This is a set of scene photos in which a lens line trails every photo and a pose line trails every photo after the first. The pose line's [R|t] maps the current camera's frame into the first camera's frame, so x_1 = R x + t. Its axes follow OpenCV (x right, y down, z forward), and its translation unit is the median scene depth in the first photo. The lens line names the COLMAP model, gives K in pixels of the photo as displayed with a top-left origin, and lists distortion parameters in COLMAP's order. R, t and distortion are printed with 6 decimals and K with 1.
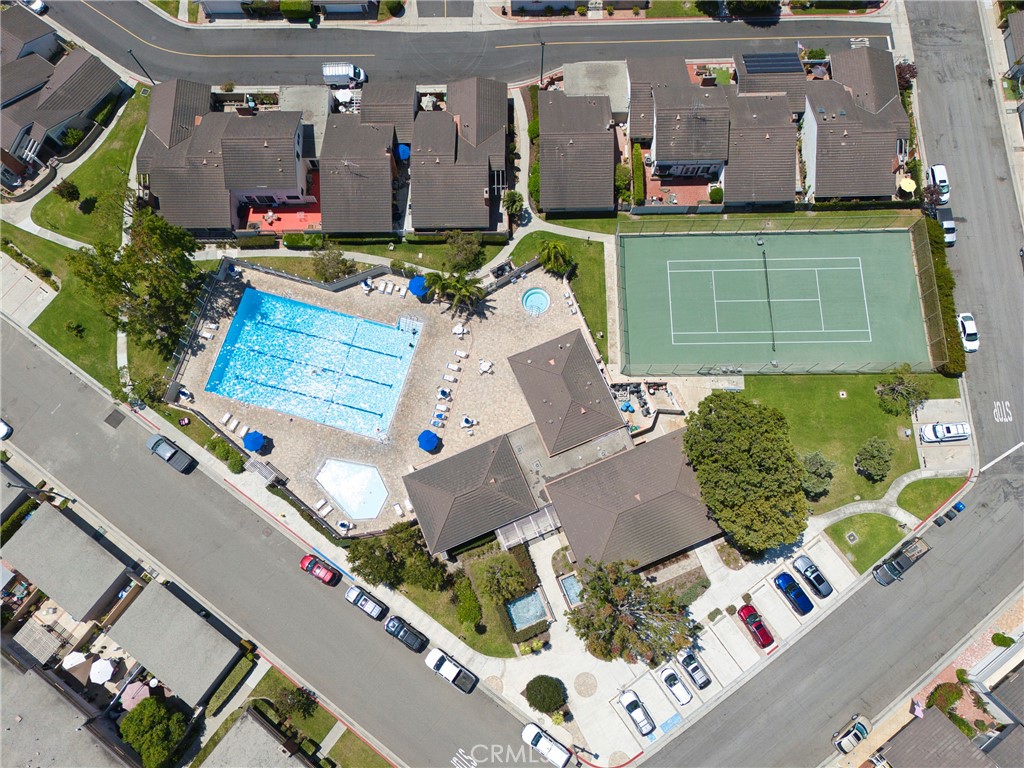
lens RADIAL K [[711.7, 0, 499.2], [0, 711.7, 386.7], [0, 0, 1]] dist [0.033004, -0.001697]
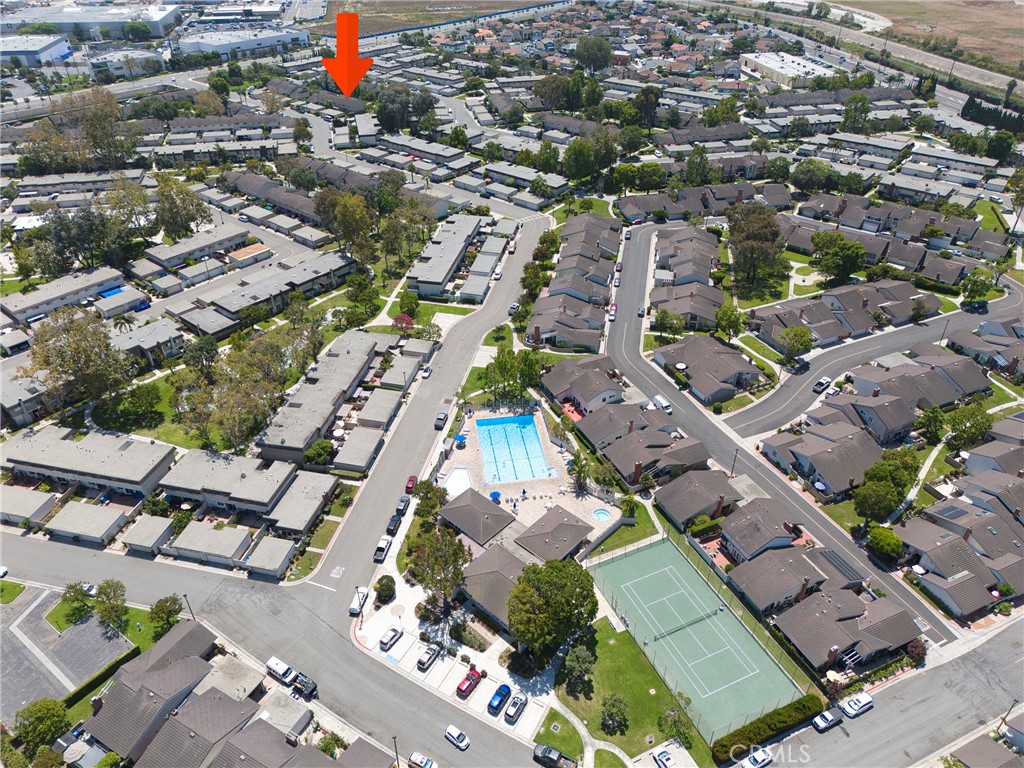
lens RADIAL K [[711.7, 0, 499.2], [0, 711.7, 386.7], [0, 0, 1]] dist [0.033004, -0.001697]
pose [[0.401251, 0.532207, -0.745488, 1.084160], [-0.883917, 0.438397, -0.162786, 0.237129], [0.240184, 0.724268, 0.646334, -0.346059]]
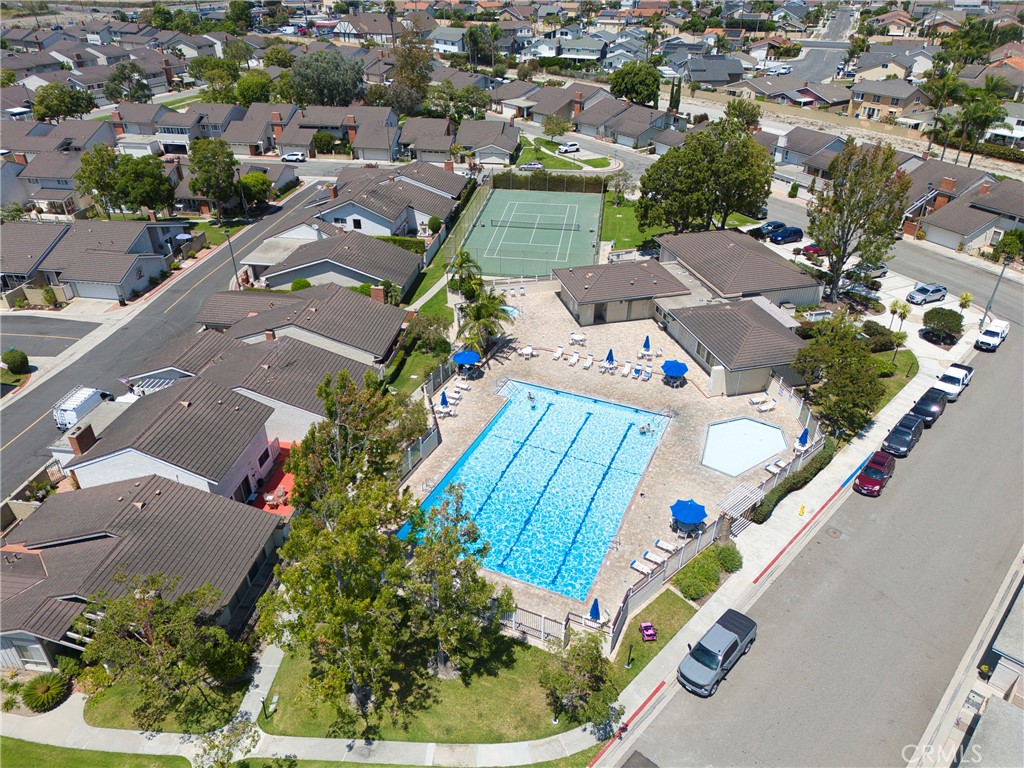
lens RADIAL K [[711.7, 0, 499.2], [0, 711.7, 386.7], [0, 0, 1]] dist [0.033004, -0.001697]
pose [[0.159750, -0.503312, 0.849210, -0.802308], [0.949007, 0.315146, 0.008258, -0.109592], [-0.271782, 0.804587, 0.527991, 0.631726]]
